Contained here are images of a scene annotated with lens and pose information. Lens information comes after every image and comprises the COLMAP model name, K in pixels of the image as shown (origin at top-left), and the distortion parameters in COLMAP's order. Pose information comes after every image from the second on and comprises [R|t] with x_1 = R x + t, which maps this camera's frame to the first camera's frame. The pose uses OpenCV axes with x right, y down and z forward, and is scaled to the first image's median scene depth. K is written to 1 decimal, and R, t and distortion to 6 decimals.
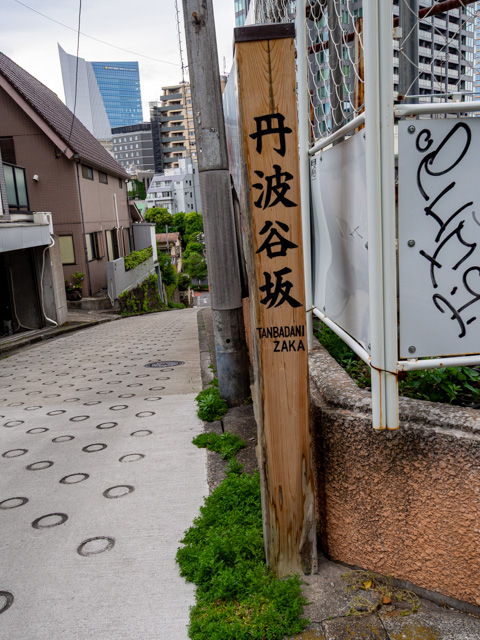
lens RADIAL K [[552.5, 0, 240.0], [0, 552.5, 320.0], [0, 0, 1]] dist [0.014343, -0.000151]
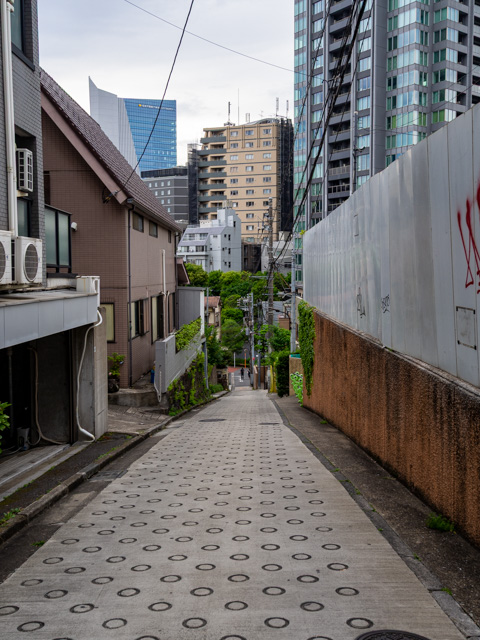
lens RADIAL K [[655.8, 0, 240.0], [0, 655.8, 320.0], [0, 0, 1]] dist [0.026923, 0.012373]
pose [[0.996700, 0.059083, -0.055665, -0.083332], [-0.065293, 0.990946, -0.117315, -0.038781], [0.048230, 0.120562, 0.991533, 0.135844]]
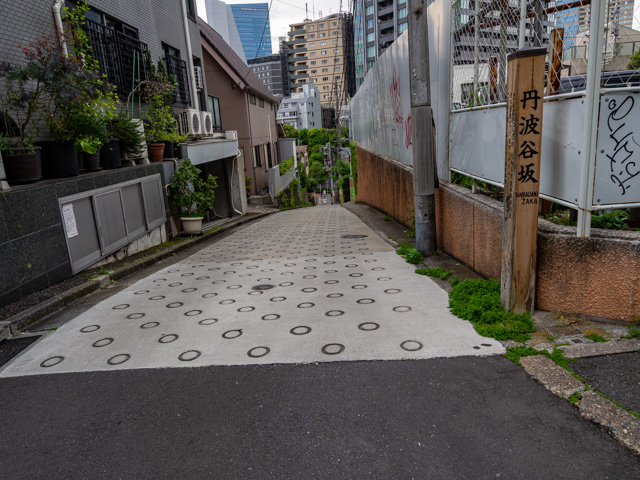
lens RADIAL K [[449.7, 0, 312.8], [0, 449.7, 243.2], [0, 0, 1]] dist [0.004782, -0.001199]
pose [[0.996783, 0.012876, -0.079108, -0.050068], [-0.008299, 0.998286, 0.057927, 0.009586], [0.079718, -0.057084, 0.995182, -0.064885]]
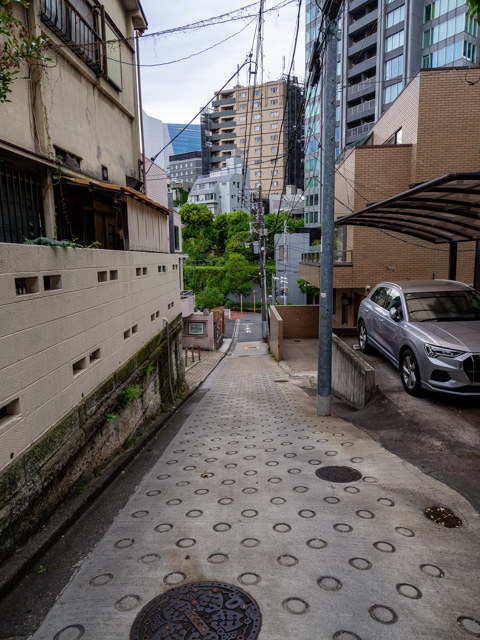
lens RADIAL K [[414.5, 0, 240.0], [0, 414.5, 320.0], [0, 0, 1]] dist [-0.002300, -0.000158]
pose [[0.995222, 0.055249, -0.080508, -0.202842], [-0.058092, 0.997752, -0.033418, -0.155583], [0.078480, 0.037935, 0.996194, 3.102430]]
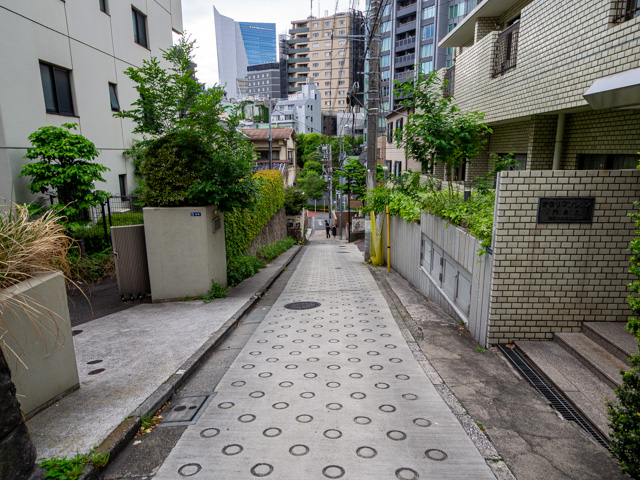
lens RADIAL K [[414.5, 0, 312.6], [0, 414.5, 243.8], [0, 0, 1]] dist [-0.002300, -0.000158]
pose [[0.995617, 0.065283, -0.066966, -0.150442], [-0.063167, 0.997449, 0.033247, -0.118977], [0.068966, -0.028871, 0.997201, 1.683281]]
